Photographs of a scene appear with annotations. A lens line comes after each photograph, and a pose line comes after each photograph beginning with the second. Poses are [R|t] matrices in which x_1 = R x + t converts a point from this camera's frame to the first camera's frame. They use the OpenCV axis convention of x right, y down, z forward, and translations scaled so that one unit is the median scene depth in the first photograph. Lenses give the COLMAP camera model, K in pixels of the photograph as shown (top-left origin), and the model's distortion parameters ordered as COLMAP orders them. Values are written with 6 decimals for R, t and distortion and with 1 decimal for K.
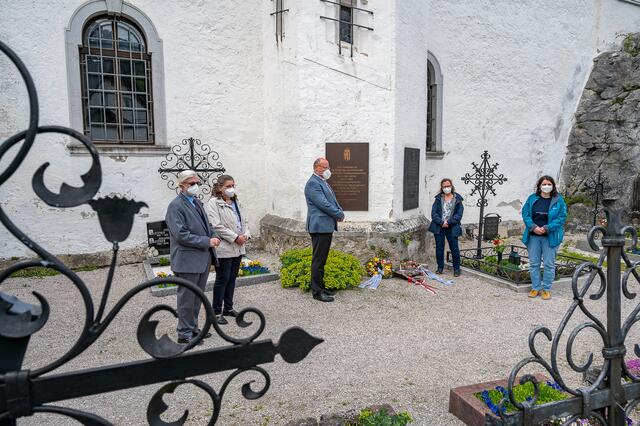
lens RADIAL K [[437.9, 0, 318.2], [0, 437.9, 218.2], [0, 0, 1]] dist [-0.023127, 0.004368]
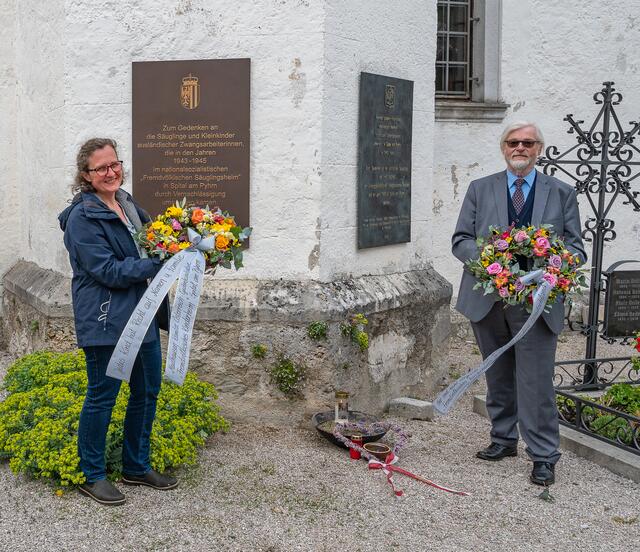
lens RADIAL K [[878.2, 0, 156.3], [0, 878.2, 246.6], [0, 0, 1]] dist [-0.005241, 0.000000]
pose [[0.987703, 0.006567, -0.156202, 0.143992], [-0.011844, 0.999389, -0.032881, 0.005570], [0.155891, 0.034327, 0.987178, 0.265287]]
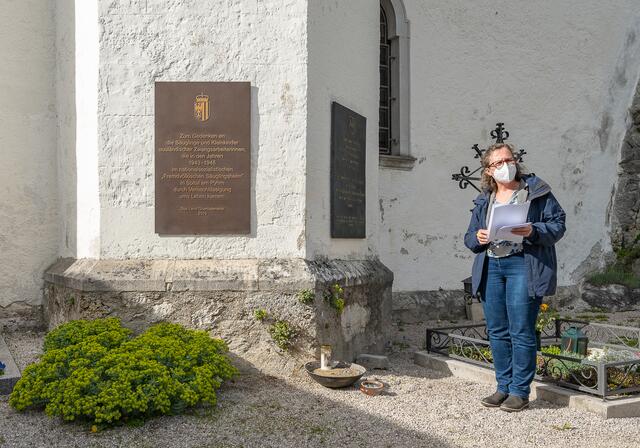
lens RADIAL K [[584.0, 0, 268.5], [0, 584.0, 260.8], [0, 0, 1]] dist [-0.007555, -0.004932]
pose [[0.999393, -0.001245, 0.034824, 0.106619], [0.004353, 0.995992, -0.089334, 0.060781], [-0.034573, 0.089431, 0.995393, 0.389214]]
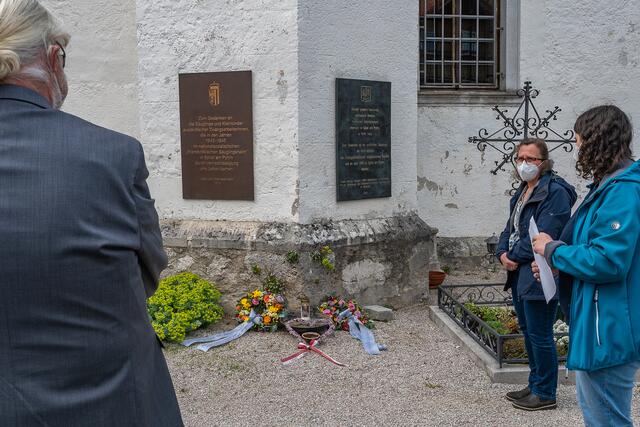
lens RADIAL K [[698.7, 0, 331.0], [0, 698.7, 226.0], [0, 0, 1]] dist [-0.015486, 0.000000]
pose [[0.959902, 0.027019, -0.279030, 0.416937], [-0.023947, 0.999609, 0.014414, -0.000798], [0.279310, -0.007154, 0.960174, 0.208037]]
